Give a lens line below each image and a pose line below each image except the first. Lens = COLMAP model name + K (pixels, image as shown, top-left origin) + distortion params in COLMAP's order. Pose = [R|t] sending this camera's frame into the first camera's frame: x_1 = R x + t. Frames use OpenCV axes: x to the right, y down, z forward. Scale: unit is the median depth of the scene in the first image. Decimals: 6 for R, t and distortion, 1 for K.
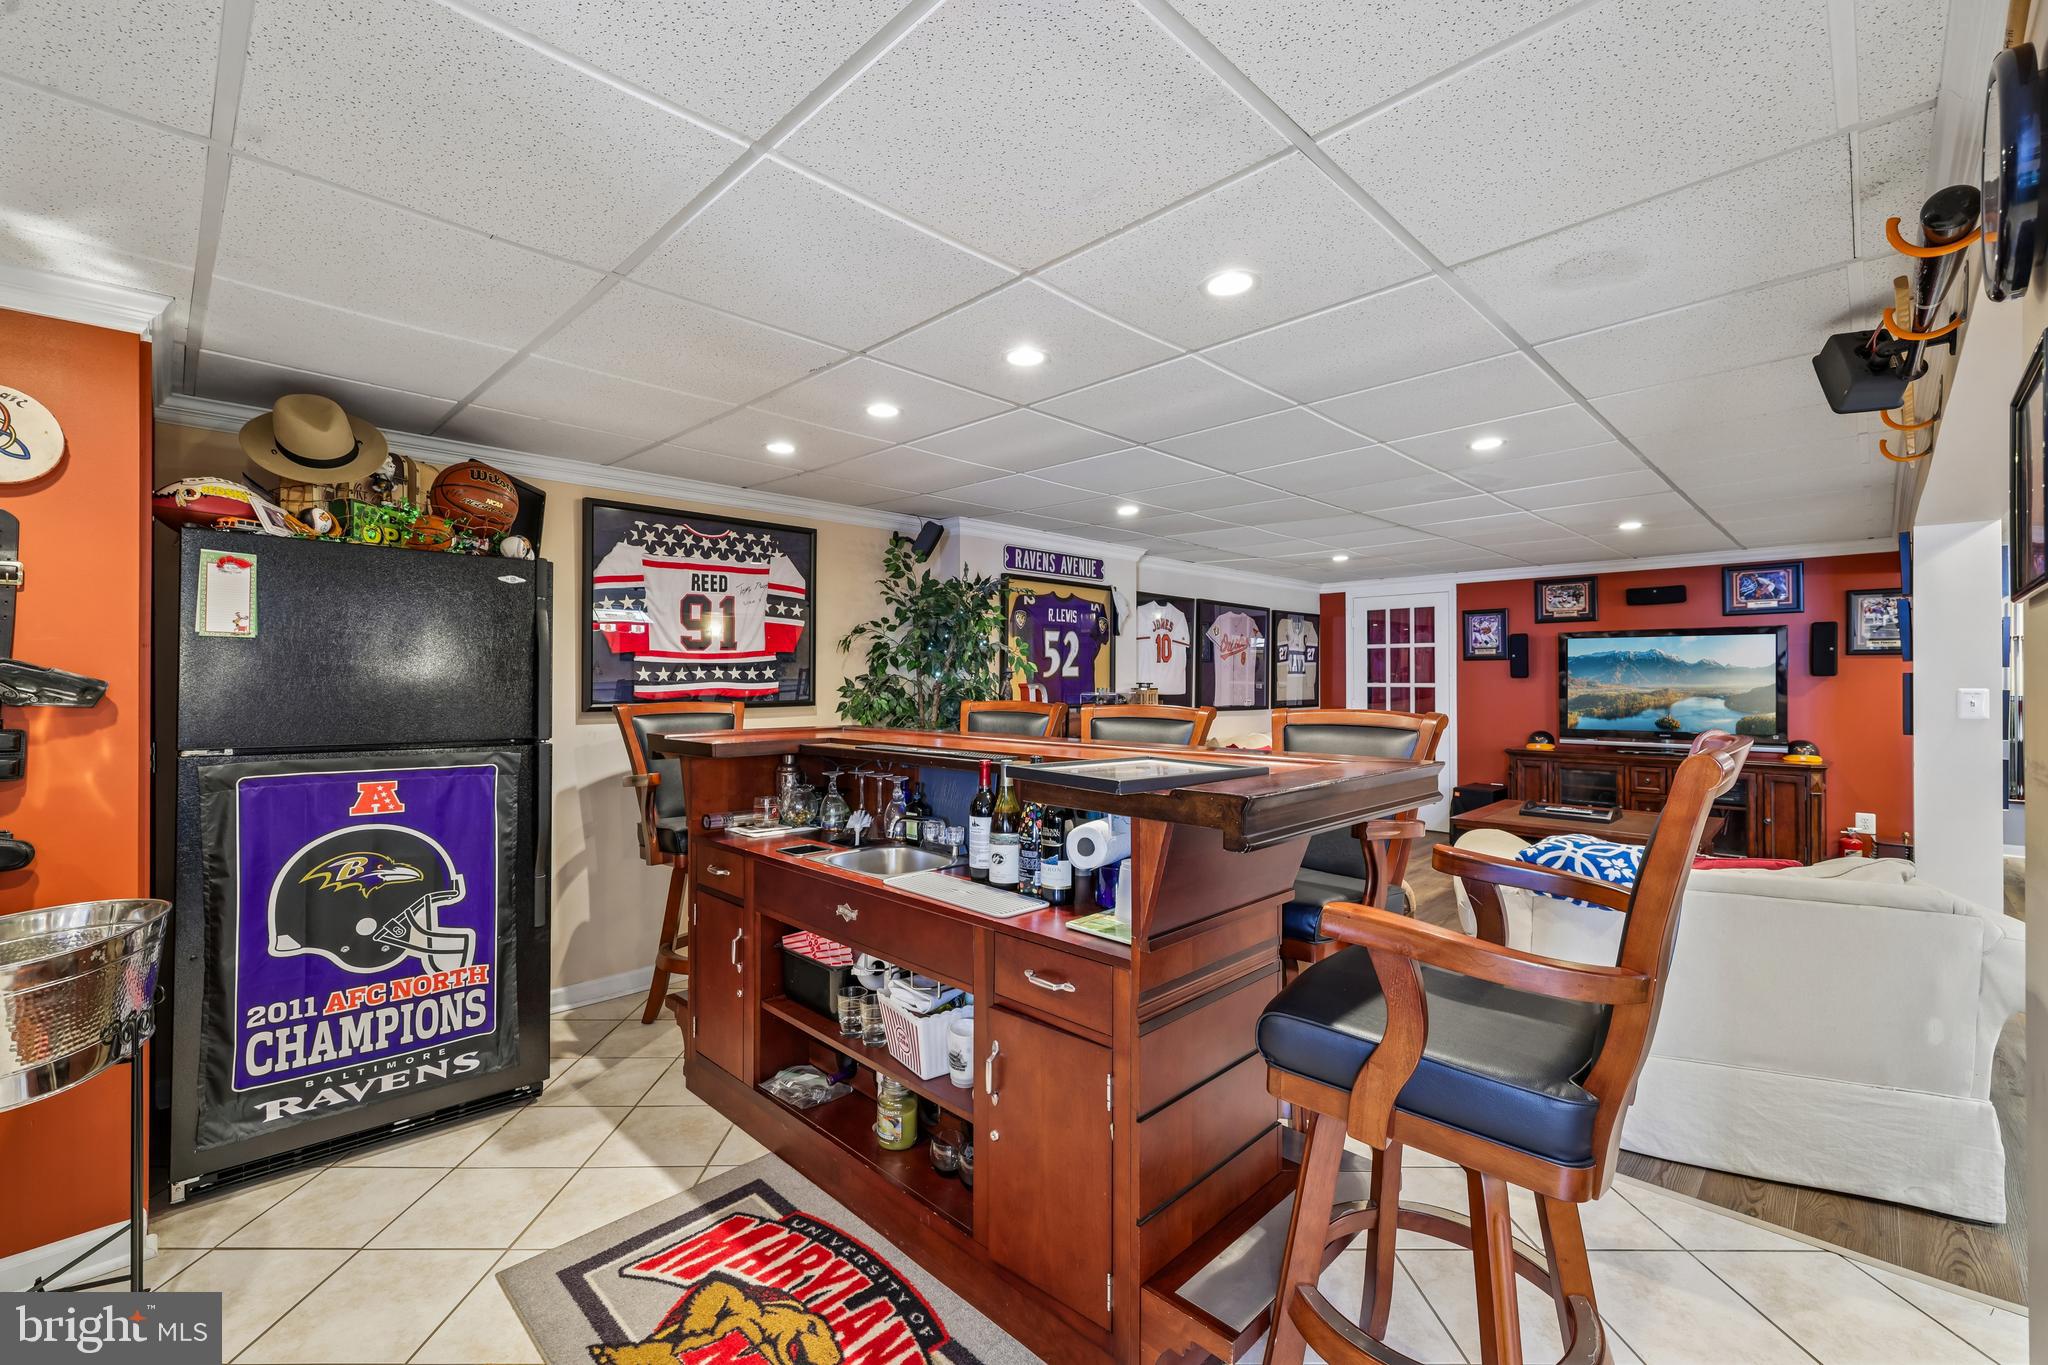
lens RADIAL K [[859.9, 0, 1021.7], [0, 859.9, 681.0], [0, 0, 1]] dist [-0.001273, 0.000167]
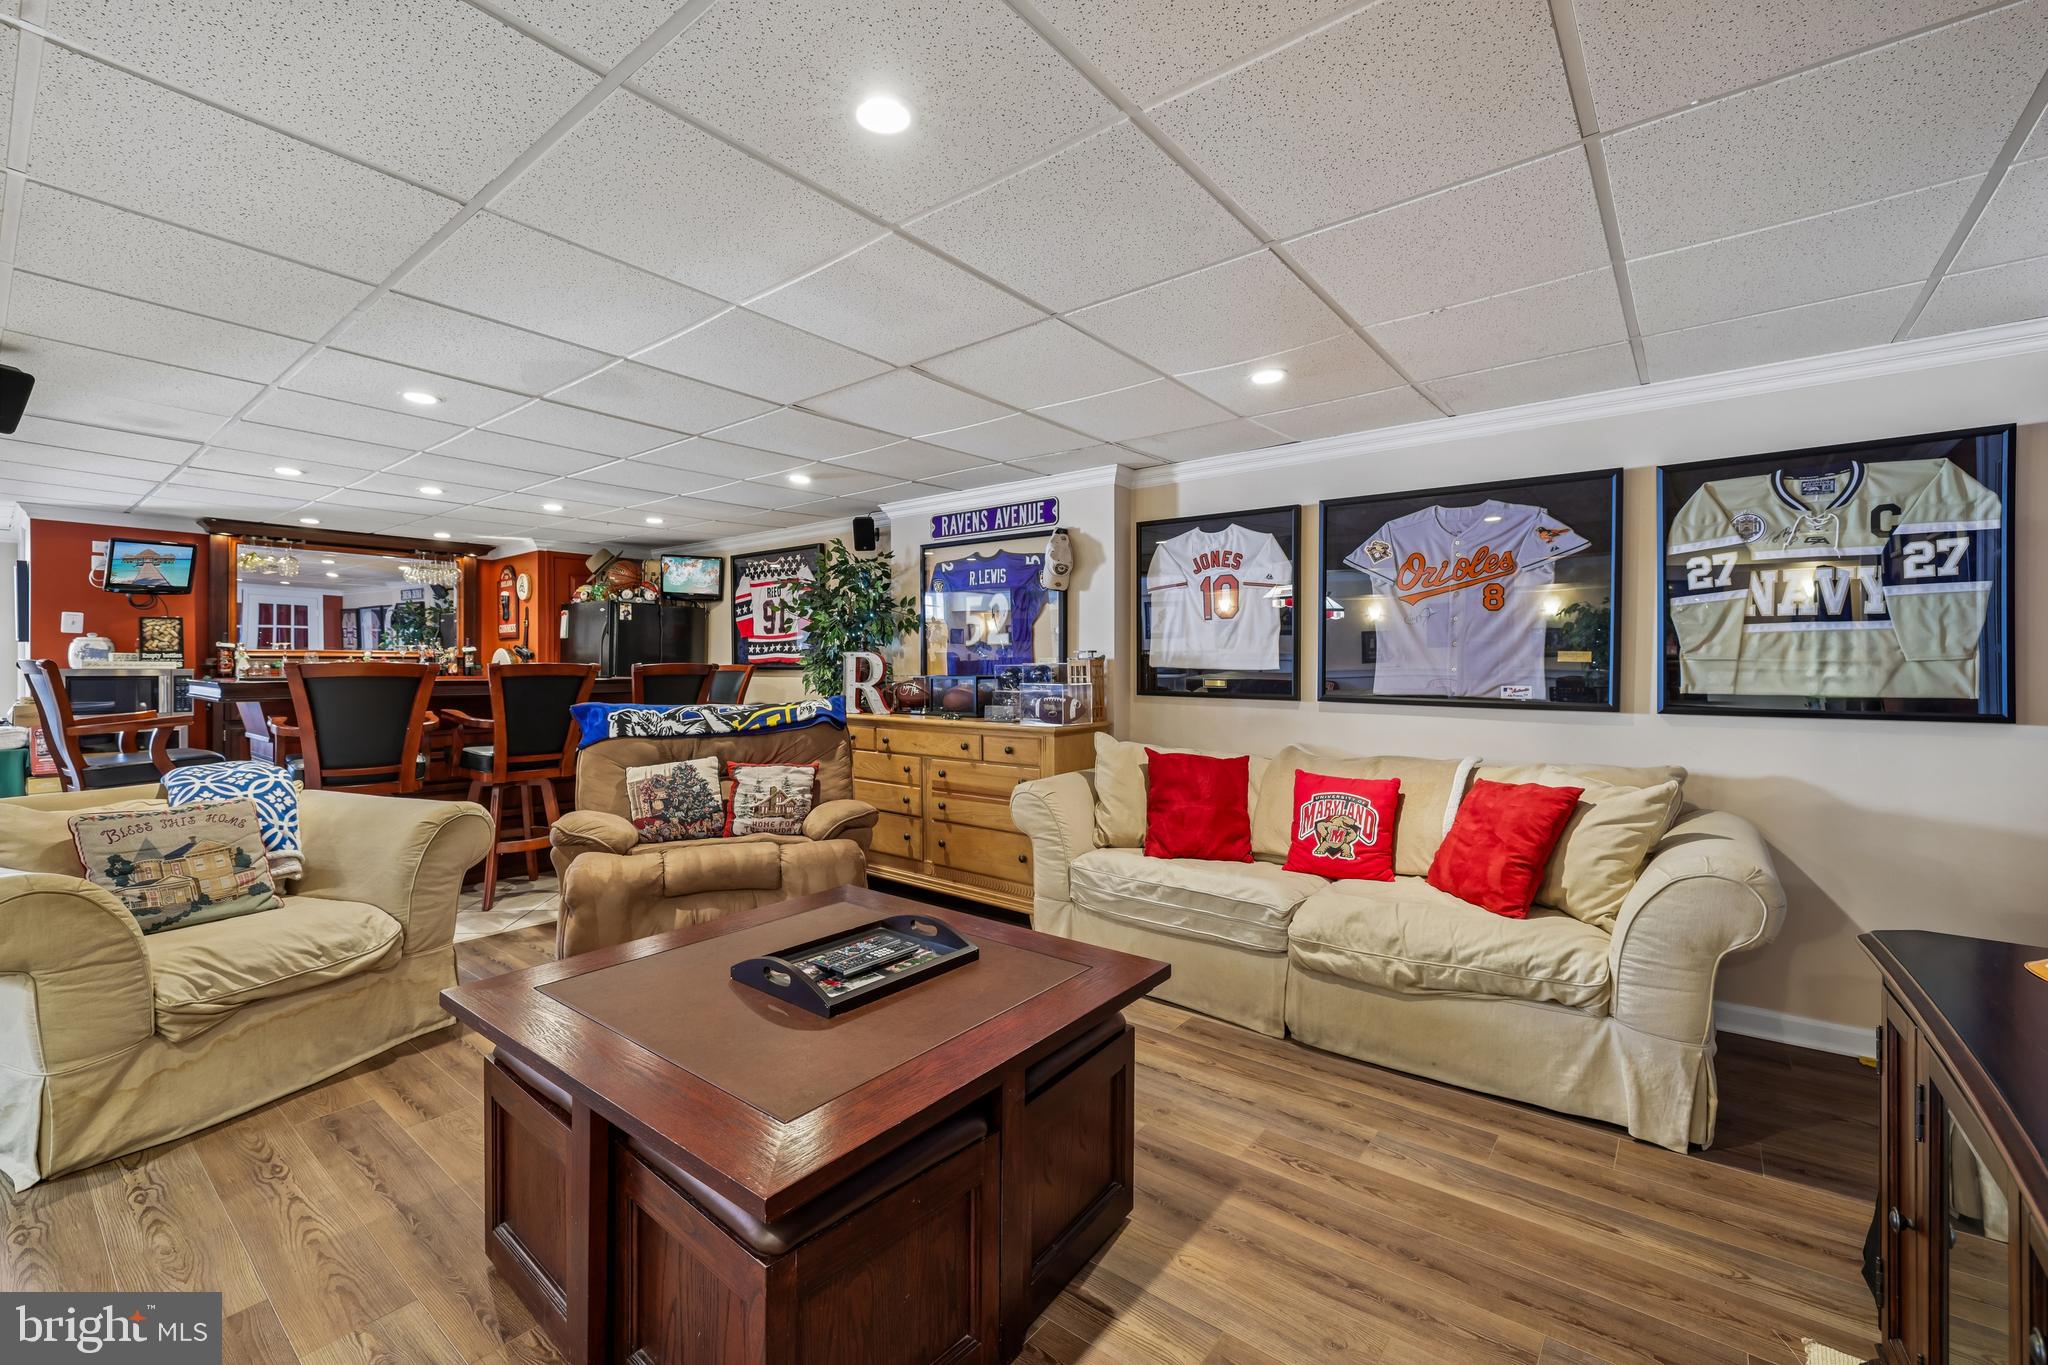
lens RADIAL K [[859.9, 0, 1026.5], [0, 859.9, 673.2], [0, 0, 1]] dist [-0.001273, 0.000167]
pose [[0.118111, 0.007878, -0.992969, 1.000806], [-0.002355, 0.999968, 0.007653, 0.019312], [0.992998, 0.001434, 0.118125, 0.984563]]
